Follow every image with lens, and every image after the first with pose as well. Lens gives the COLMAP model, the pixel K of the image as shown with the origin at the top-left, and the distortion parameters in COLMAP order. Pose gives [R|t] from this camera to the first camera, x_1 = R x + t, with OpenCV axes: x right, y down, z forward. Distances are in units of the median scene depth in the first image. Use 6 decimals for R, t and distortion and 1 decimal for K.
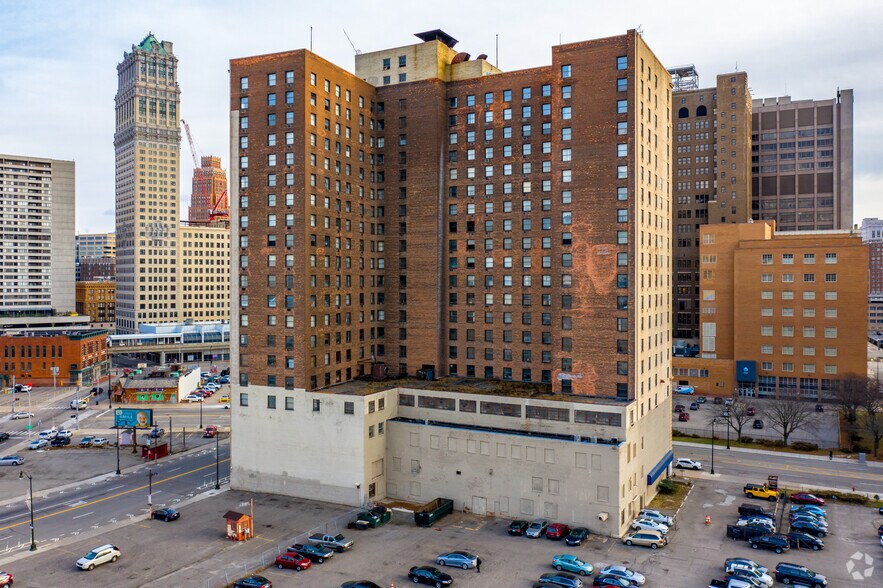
lens RADIAL K [[709.7, 0, 443.1], [0, 709.7, 278.8], [0, 0, 1]] dist [-0.010934, -0.003753]
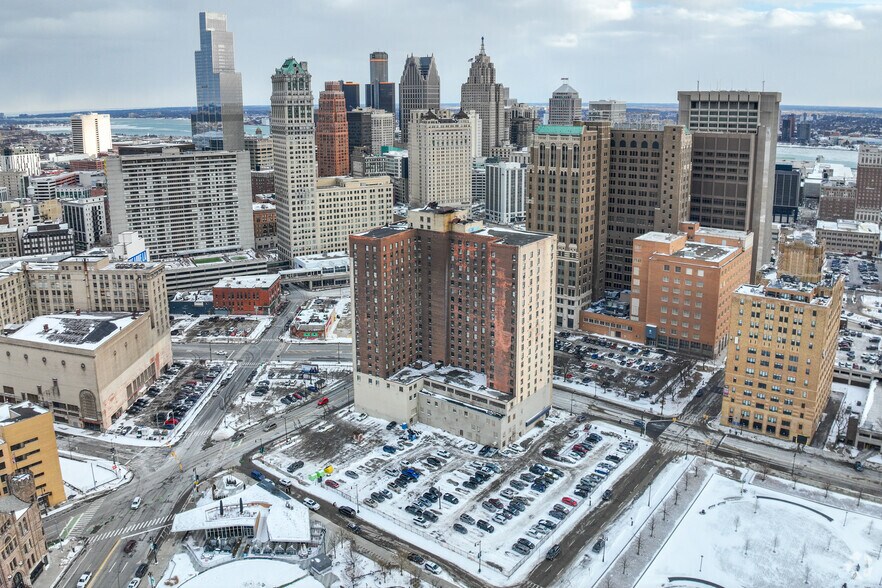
lens RADIAL K [[690.1, 0, 440.2], [0, 690.1, 222.3], [0, 0, 1]] dist [-0.097161, -0.008651]
pose [[0.987243, 0.023874, -0.157421, 0.295689], [0.004215, 0.984429, 0.175734, -0.658861], [0.159165, -0.174156, 0.971770, -0.963518]]
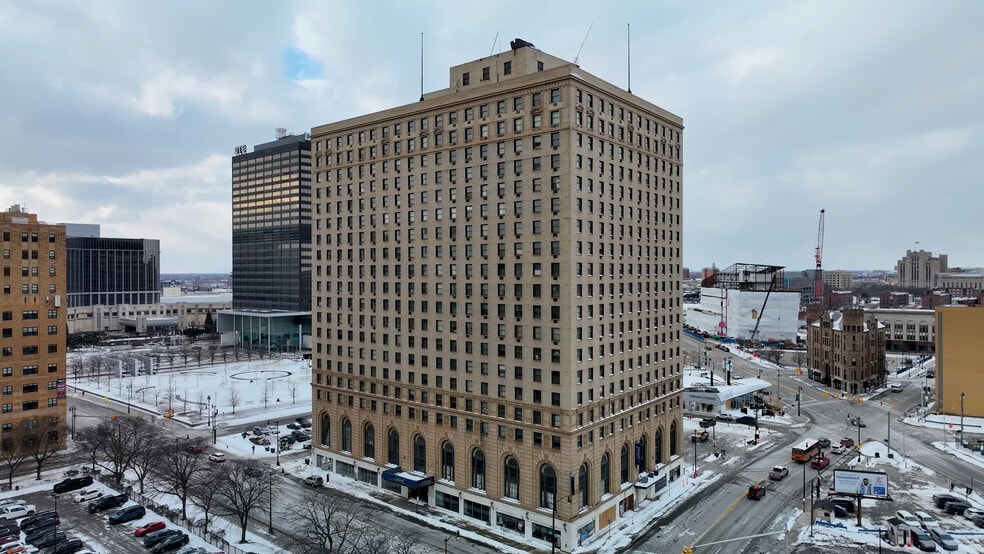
lens RADIAL K [[690.9, 0, 492.0], [0, 690.9, 277.0], [0, 0, 1]] dist [0.009474, 0.000519]
pose [[-0.971628, 0.001660, 0.236509, -0.238504], [0.003895, 0.999952, 0.008982, -0.046705], [-0.236482, 0.009649, -0.971588, 2.008103]]
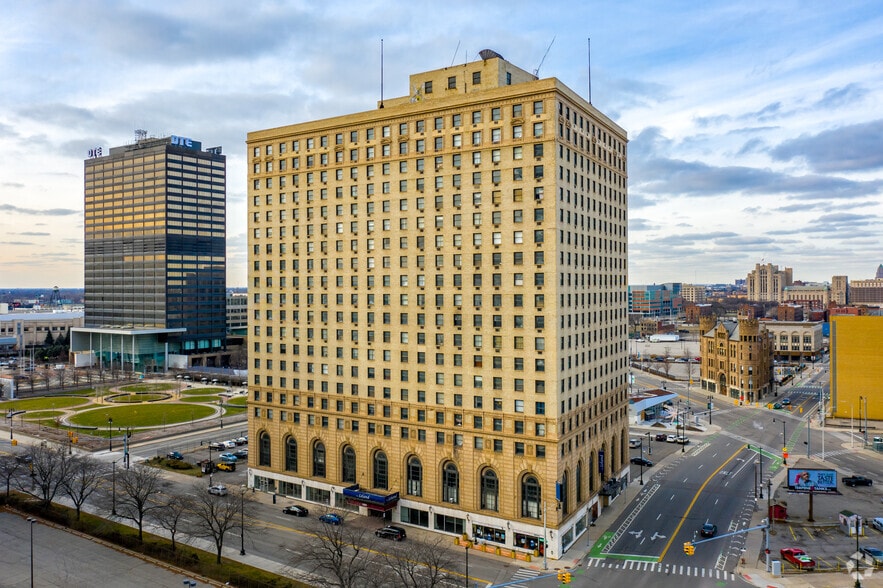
lens RADIAL K [[731.7, 0, 416.8], [0, 731.7, 283.1], [0, 0, 1]] dist [-0.012076, -0.001498]
pose [[-0.992890, 0.006608, 0.118849, -0.081263], [0.006388, 0.999977, -0.002237, -0.042591], [-0.118861, -0.001462, -0.992910, 2.076759]]
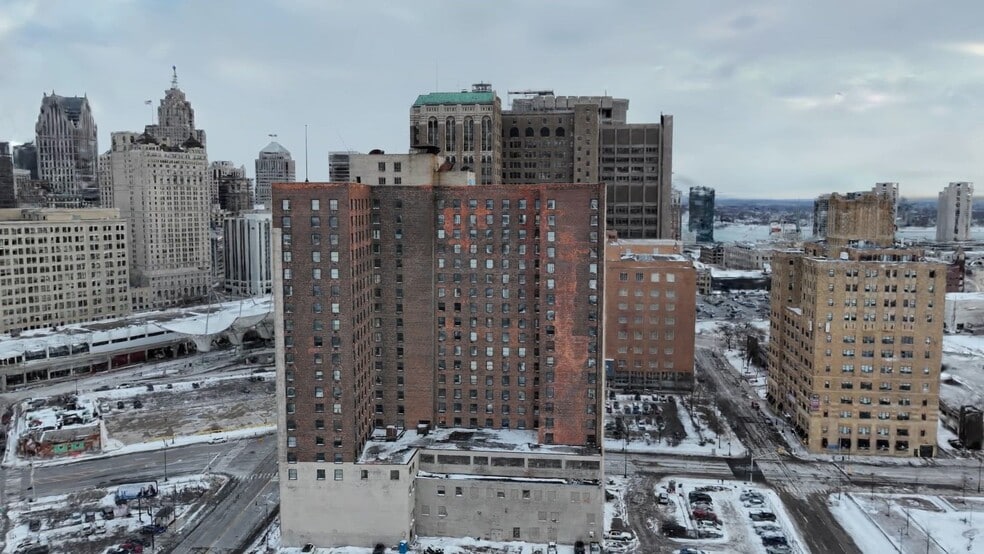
lens RADIAL K [[775.8, 0, 492.0], [0, 775.8, 277.0], [0, 0, 1]] dist [0.008095, 0.001230]
pose [[0.931630, -0.034458, 0.361772, -0.383260], [-0.000775, 0.995304, 0.096796, -0.251750], [-0.363408, -0.090459, 0.927228, -0.258489]]
